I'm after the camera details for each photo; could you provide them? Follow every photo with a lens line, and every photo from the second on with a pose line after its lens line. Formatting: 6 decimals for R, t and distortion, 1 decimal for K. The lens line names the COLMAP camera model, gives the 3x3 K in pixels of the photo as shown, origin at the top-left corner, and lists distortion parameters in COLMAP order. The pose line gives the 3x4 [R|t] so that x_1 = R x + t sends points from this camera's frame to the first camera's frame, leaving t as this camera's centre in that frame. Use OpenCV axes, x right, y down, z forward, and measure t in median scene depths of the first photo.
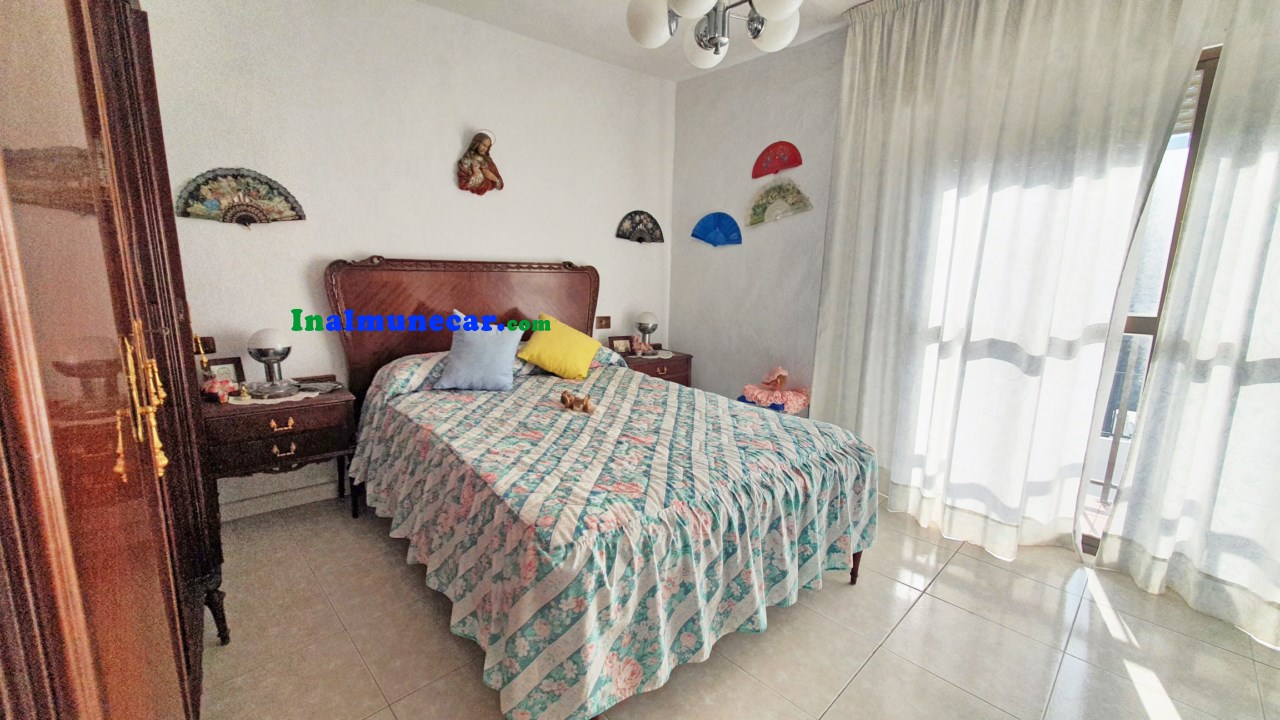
lens RADIAL K [[505.8, 0, 639.5], [0, 505.8, 363.8], [0, 0, 1]] dist [0.013919, -0.003814]
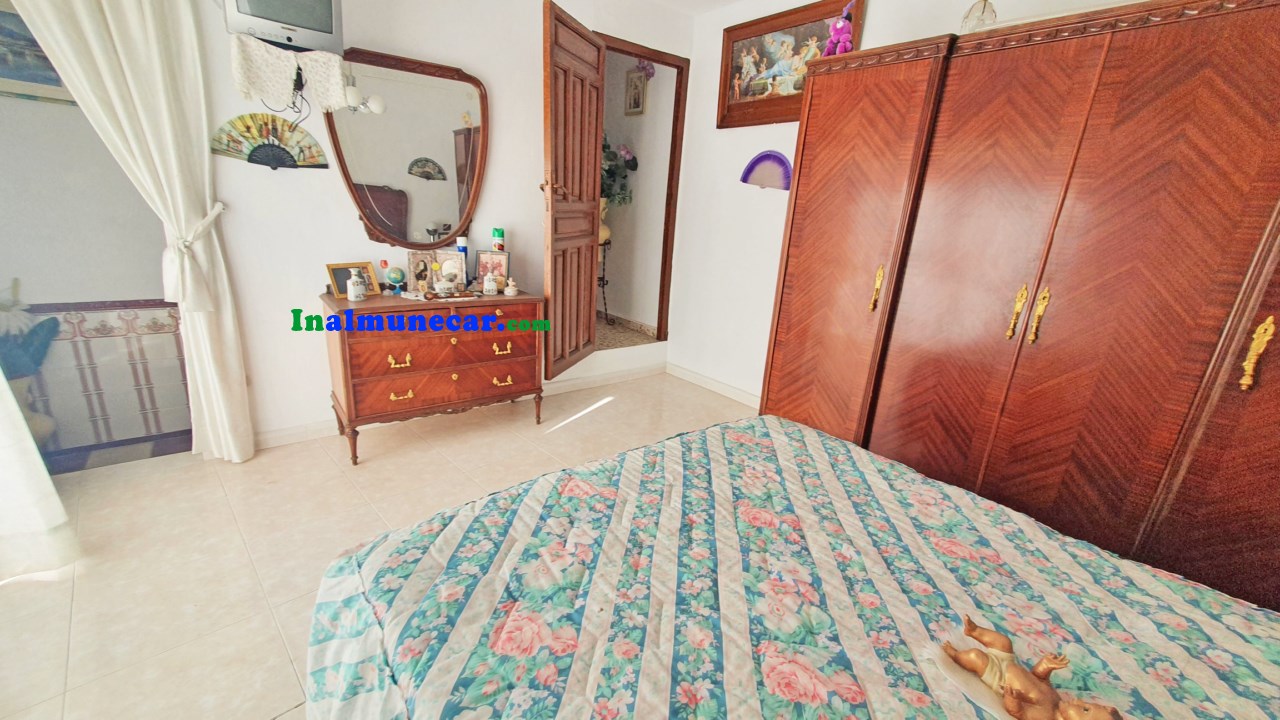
lens RADIAL K [[505.8, 0, 639.5], [0, 505.8, 363.8], [0, 0, 1]] dist [0.013919, -0.003814]
pose [[-0.996928, -0.069757, -0.035608, 0.126861], [-0.078317, 0.891268, 0.446662, -0.194091], [0.000579, 0.448079, -0.893994, 0.980900]]
